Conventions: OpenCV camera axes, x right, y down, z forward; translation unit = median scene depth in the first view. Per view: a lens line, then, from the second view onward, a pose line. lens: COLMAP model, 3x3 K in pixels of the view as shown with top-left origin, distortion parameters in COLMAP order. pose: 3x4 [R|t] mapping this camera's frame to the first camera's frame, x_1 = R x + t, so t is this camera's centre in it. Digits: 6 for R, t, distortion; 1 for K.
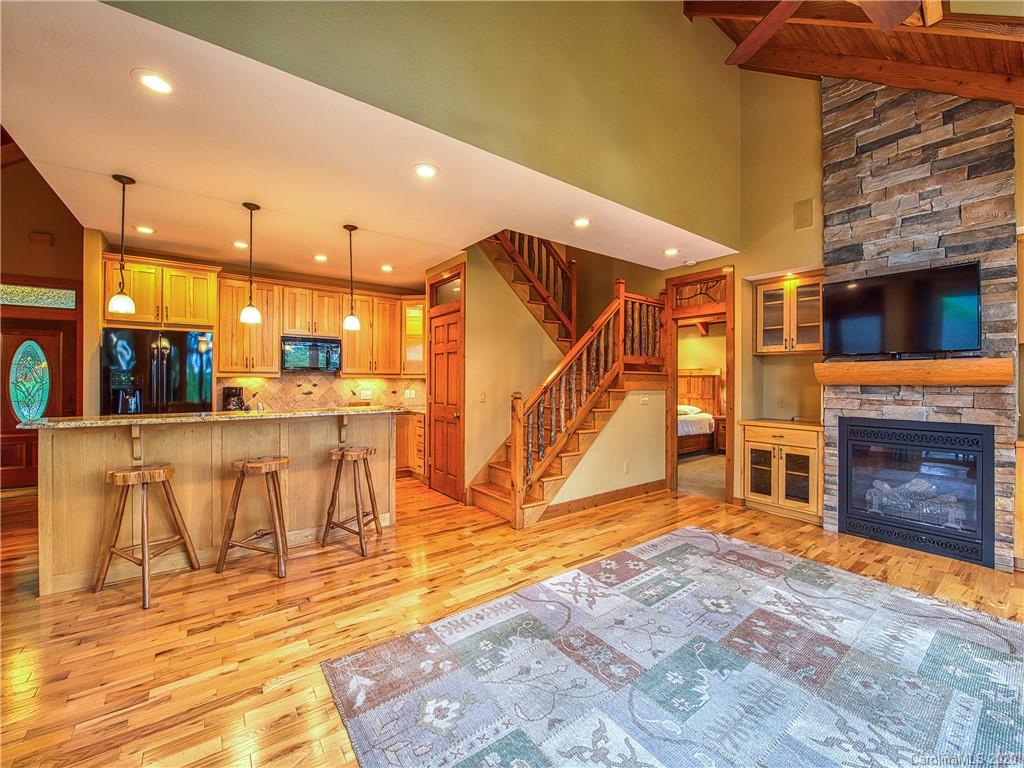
lens RADIAL K [[412.8, 0, 520.4], [0, 412.8, 380.2], [0, 0, 1]] dist [-0.016548, -0.001548]
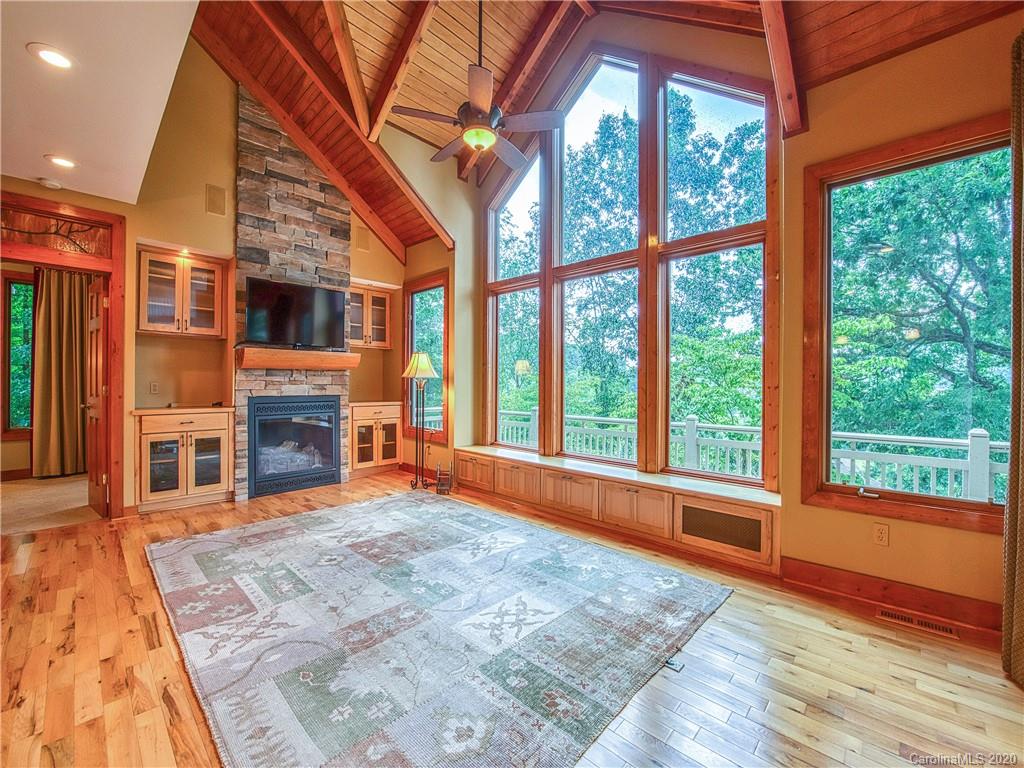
lens RADIAL K [[412.8, 0, 511.2], [0, 412.8, 385.5], [0, 0, 1]] dist [-0.016548, -0.001548]
pose [[-0.155001, -0.010352, 0.987860, -0.487452], [-0.003905, 0.999944, 0.009866, 0.047683], [-0.987907, -0.002328, -0.155032, 0.495500]]
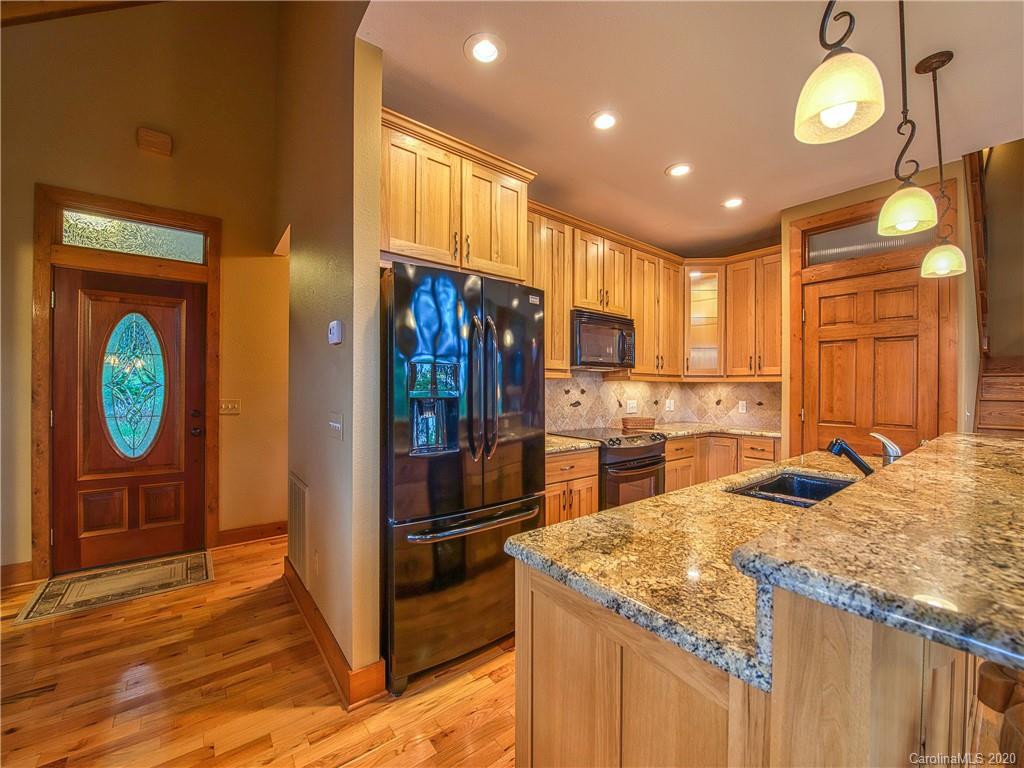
lens RADIAL K [[412.8, 0, 515.1], [0, 412.8, 384.2], [0, 0, 1]] dist [-0.016548, -0.001548]
pose [[0.999832, 0.005443, 0.017485, -0.969762], [-0.005286, 0.999946, -0.009002, 0.010842], [-0.017533, 0.008908, 0.999807, 0.570336]]
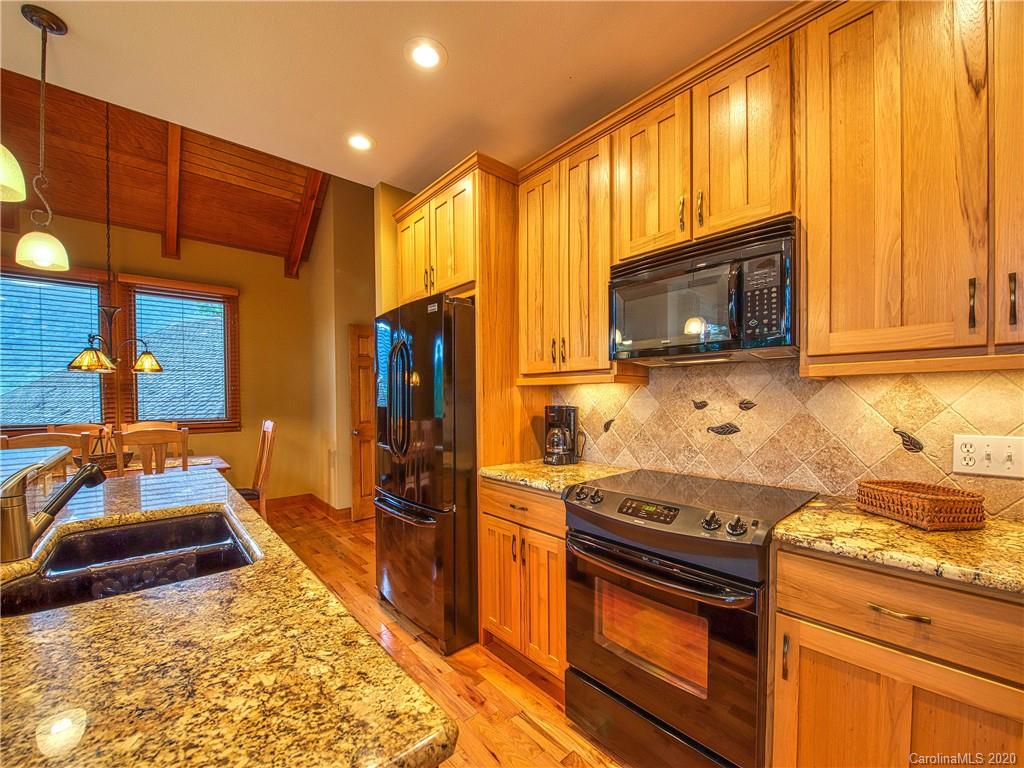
lens RADIAL K [[412.8, 0, 517.6], [0, 412.8, 407.7], [0, 0, 1]] dist [-0.016548, -0.001548]
pose [[0.074869, 0.018937, -0.997014, -0.321776], [0.002146, 0.999814, 0.019151, 0.012264], [0.997191, -0.003574, 0.074814, 1.267867]]
